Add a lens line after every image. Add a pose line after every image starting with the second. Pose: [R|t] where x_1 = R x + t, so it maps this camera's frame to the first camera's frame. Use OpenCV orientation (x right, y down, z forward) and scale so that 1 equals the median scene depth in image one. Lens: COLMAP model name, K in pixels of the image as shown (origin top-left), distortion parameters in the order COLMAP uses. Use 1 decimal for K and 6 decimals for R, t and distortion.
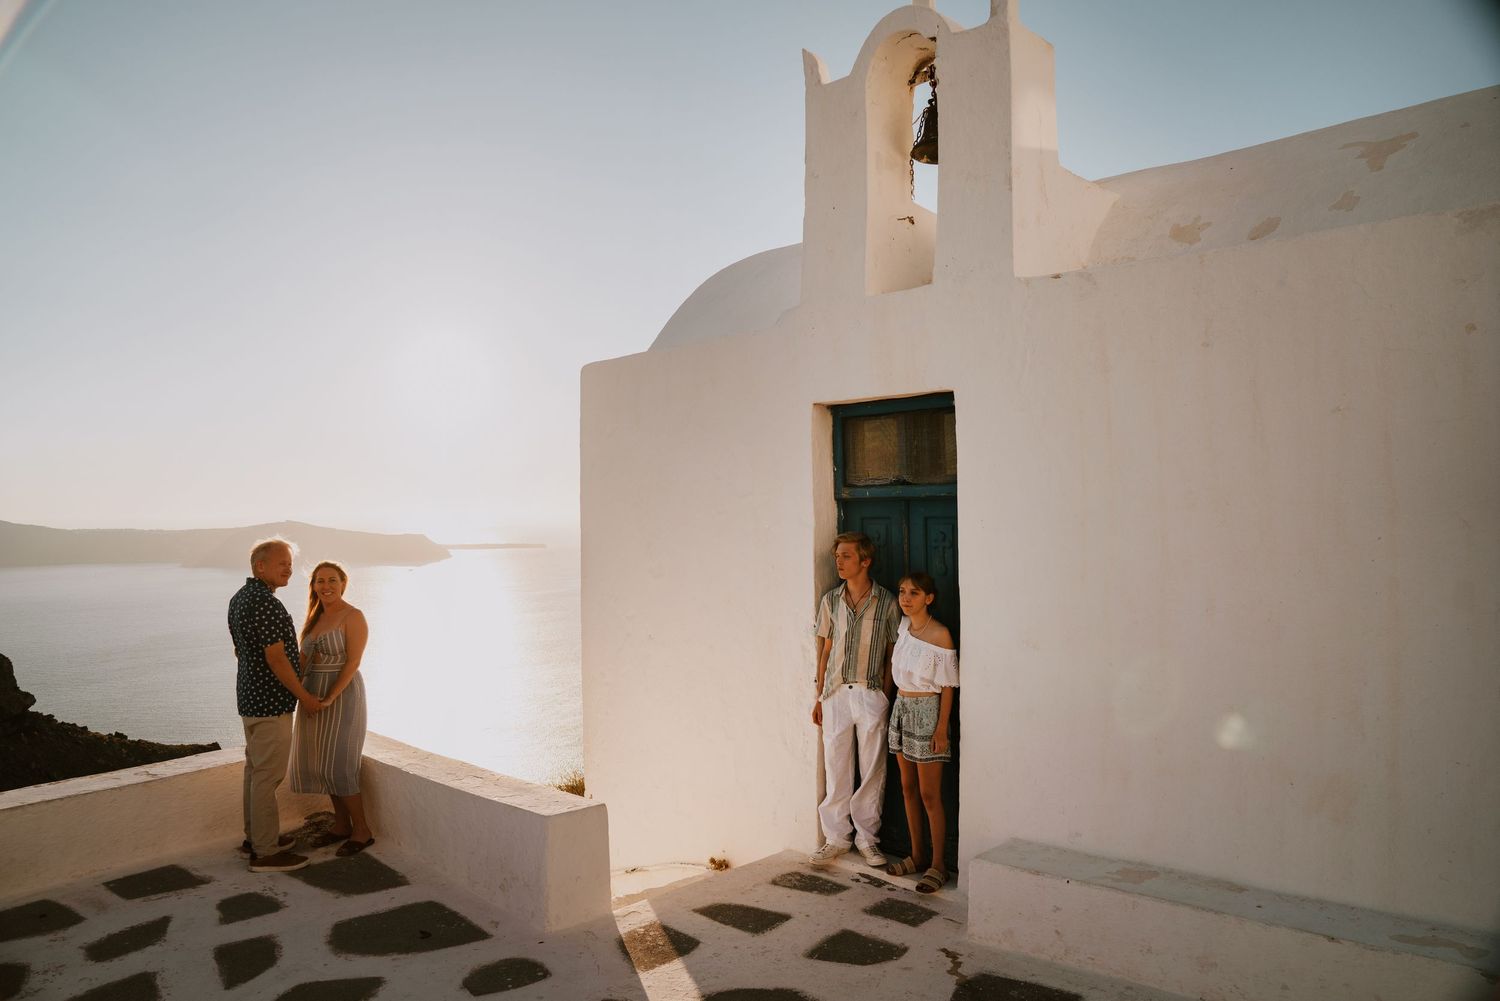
lens RADIAL K [[1030.3, 0, 750.0], [0, 1030.3, 500.5], [0, 0, 1]] dist [-0.144780, 0.068798]
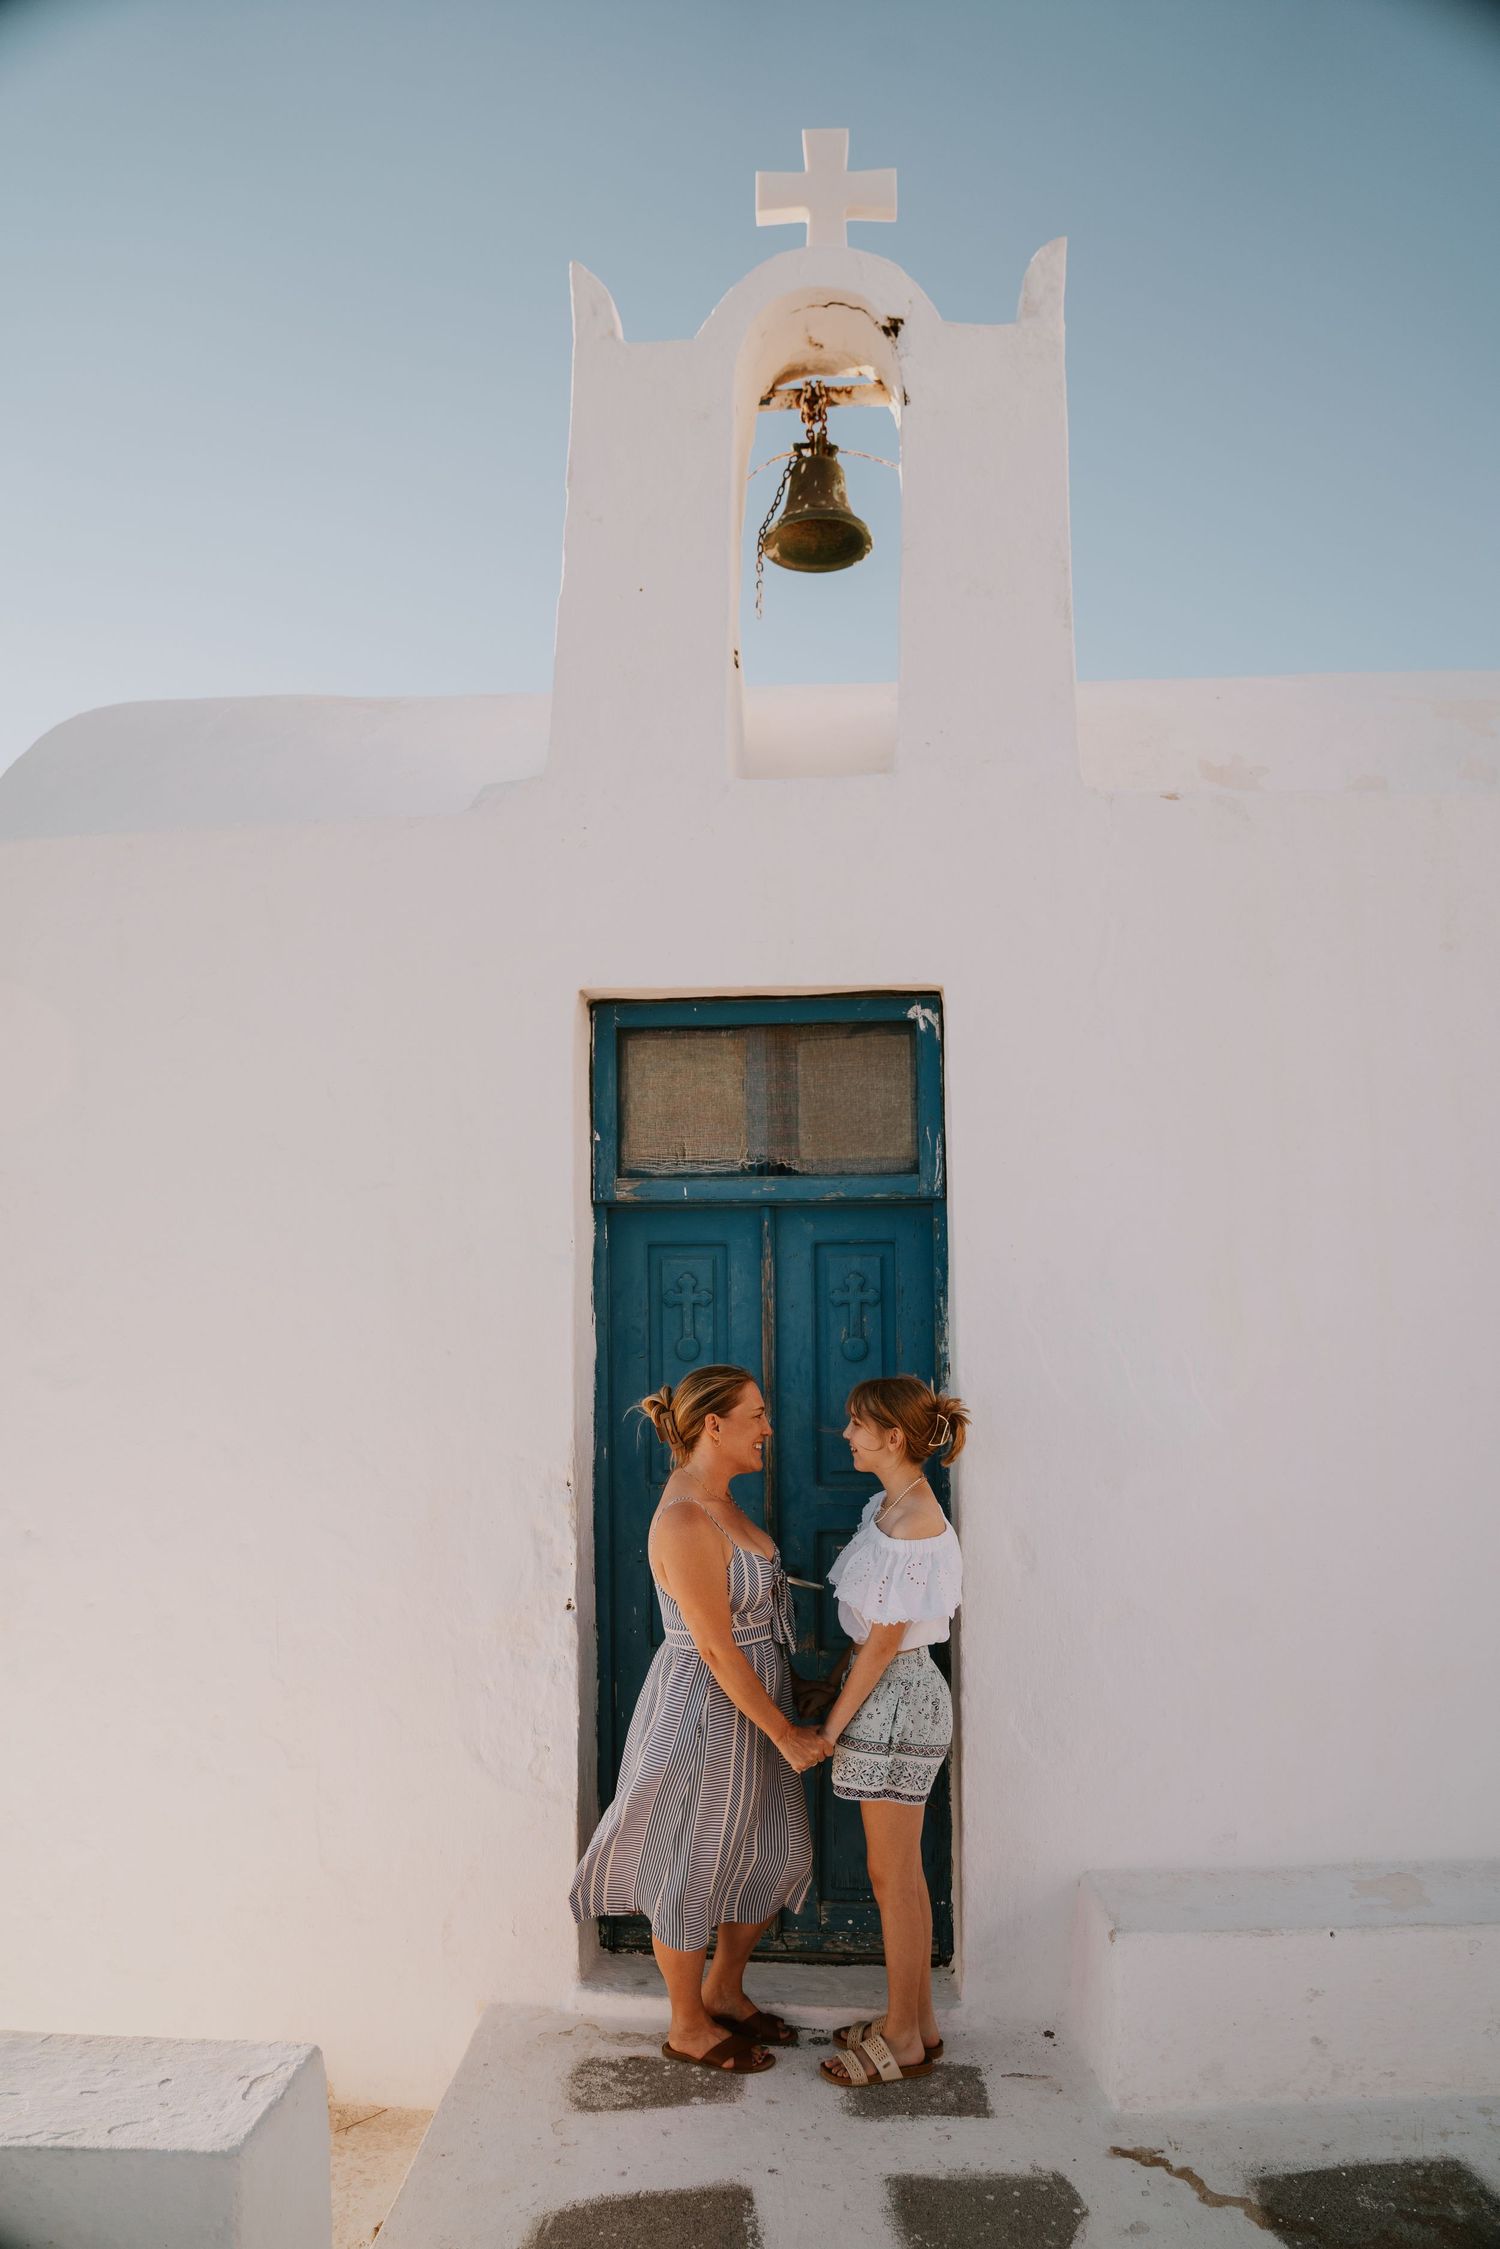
lens RADIAL K [[1544.7, 0, 750.0], [0, 1544.7, 1124.5], [0, 0, 1]] dist [-0.144780, 0.068798]
pose [[0.763954, 0.070596, 0.641397, -0.335724], [-0.011316, 0.995310, -0.096071, 0.031994], [-0.645171, 0.066136, 0.761170, 0.462770]]
